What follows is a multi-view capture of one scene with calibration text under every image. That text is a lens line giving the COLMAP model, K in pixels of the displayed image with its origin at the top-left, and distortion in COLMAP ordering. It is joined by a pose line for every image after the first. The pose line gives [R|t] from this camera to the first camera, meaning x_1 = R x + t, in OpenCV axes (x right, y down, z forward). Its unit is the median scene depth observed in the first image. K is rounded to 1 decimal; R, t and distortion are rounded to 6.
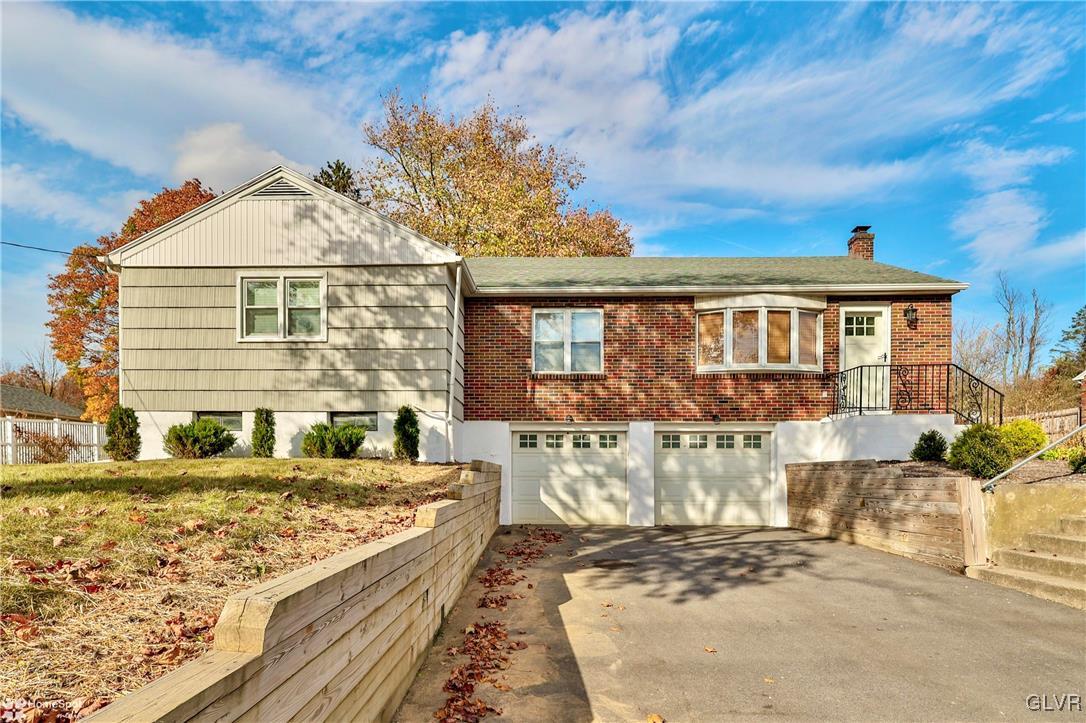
lens RADIAL K [[518.6, 0, 541.2], [0, 518.6, 472.9], [0, 0, 1]] dist [0.002065, -0.000905]
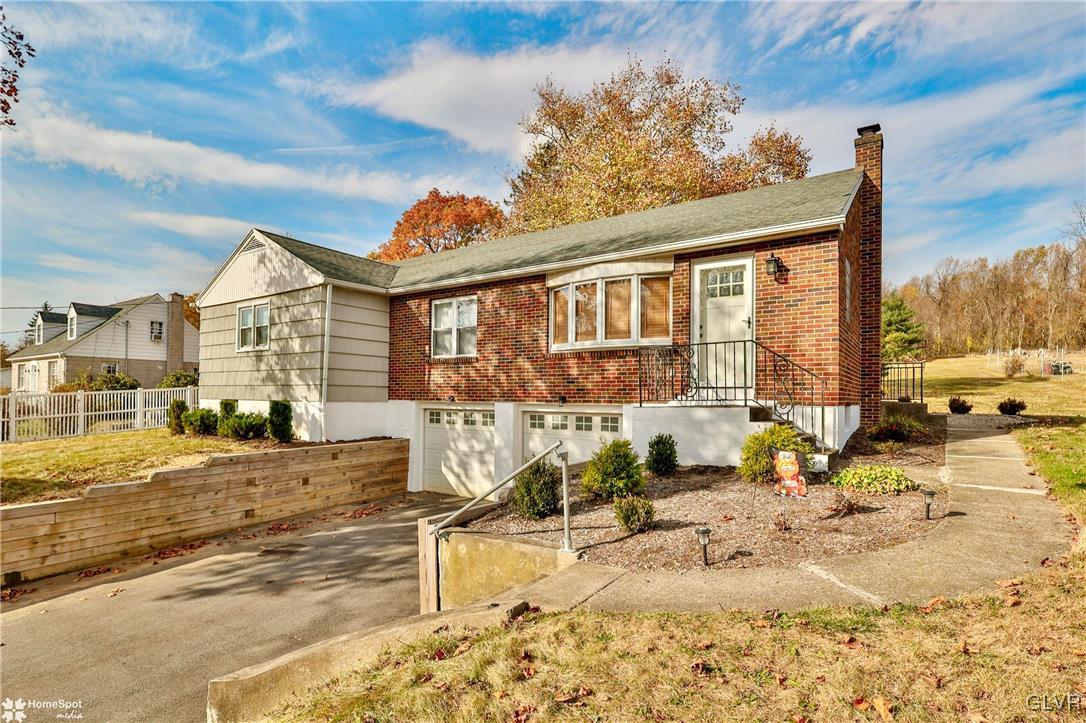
lens RADIAL K [[512.9, 0, 544.1], [0, 512.9, 395.1], [0, 0, 1]] dist [-0.000976, 0.000023]
pose [[0.857243, -0.003125, -0.514902, 0.785948], [-0.004534, 0.999897, -0.013617, -0.100438], [0.514891, 0.014008, 0.857141, 0.177605]]
